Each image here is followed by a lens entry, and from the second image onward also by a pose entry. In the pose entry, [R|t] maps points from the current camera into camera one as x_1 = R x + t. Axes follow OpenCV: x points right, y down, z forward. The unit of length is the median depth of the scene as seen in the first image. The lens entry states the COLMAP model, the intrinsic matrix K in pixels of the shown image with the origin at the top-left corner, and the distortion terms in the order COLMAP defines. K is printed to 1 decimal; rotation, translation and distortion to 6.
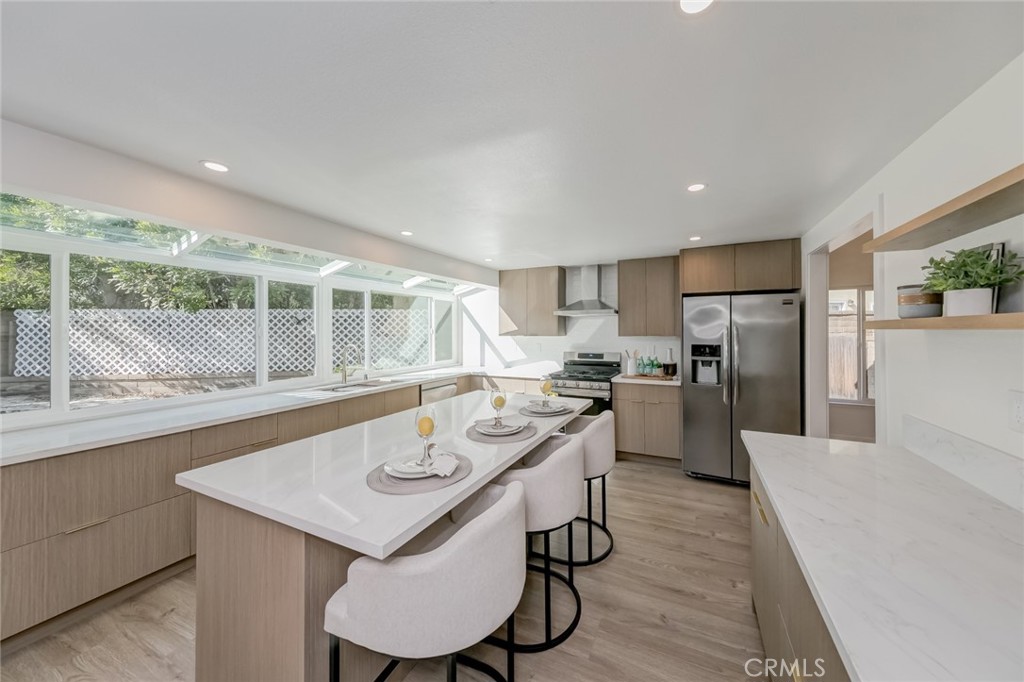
lens RADIAL K [[333.2, 0, 520.3], [0, 333.2, 328.2], [0, 0, 1]] dist [0.011766, -0.000107]
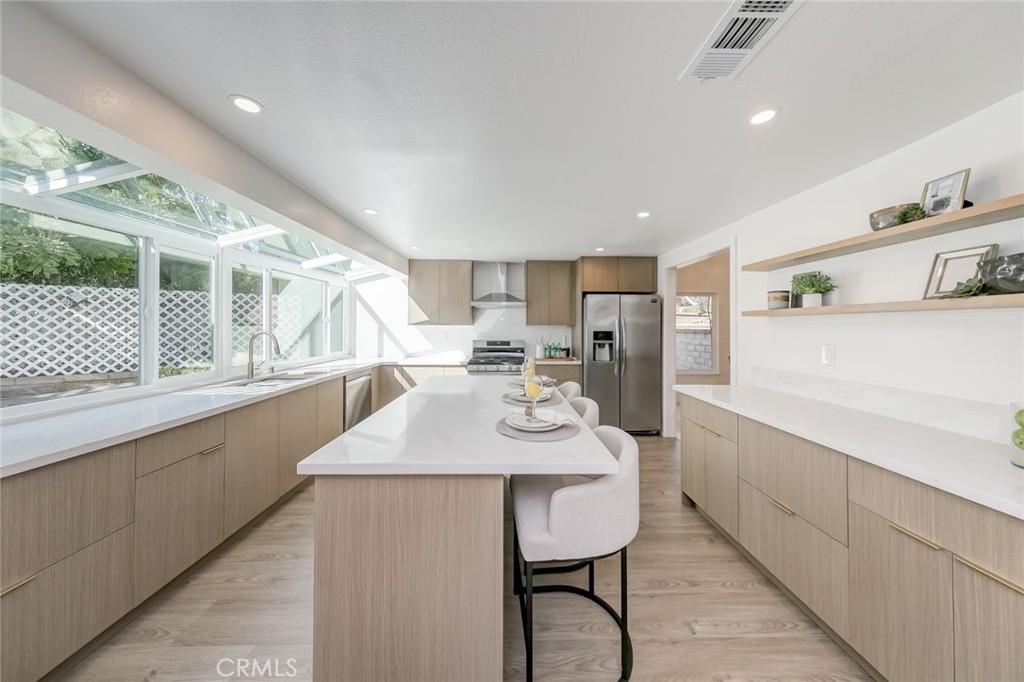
lens RADIAL K [[322.5, 0, 509.3], [0, 322.5, 323.1], [0, 0, 1]] dist [0.009945, -0.000009]
pose [[0.909484, 0.011104, 0.415590, -0.228001], [-0.012190, 0.999926, -0.000041, 0.016401], [-0.415560, -0.005028, 0.909552, 0.002199]]
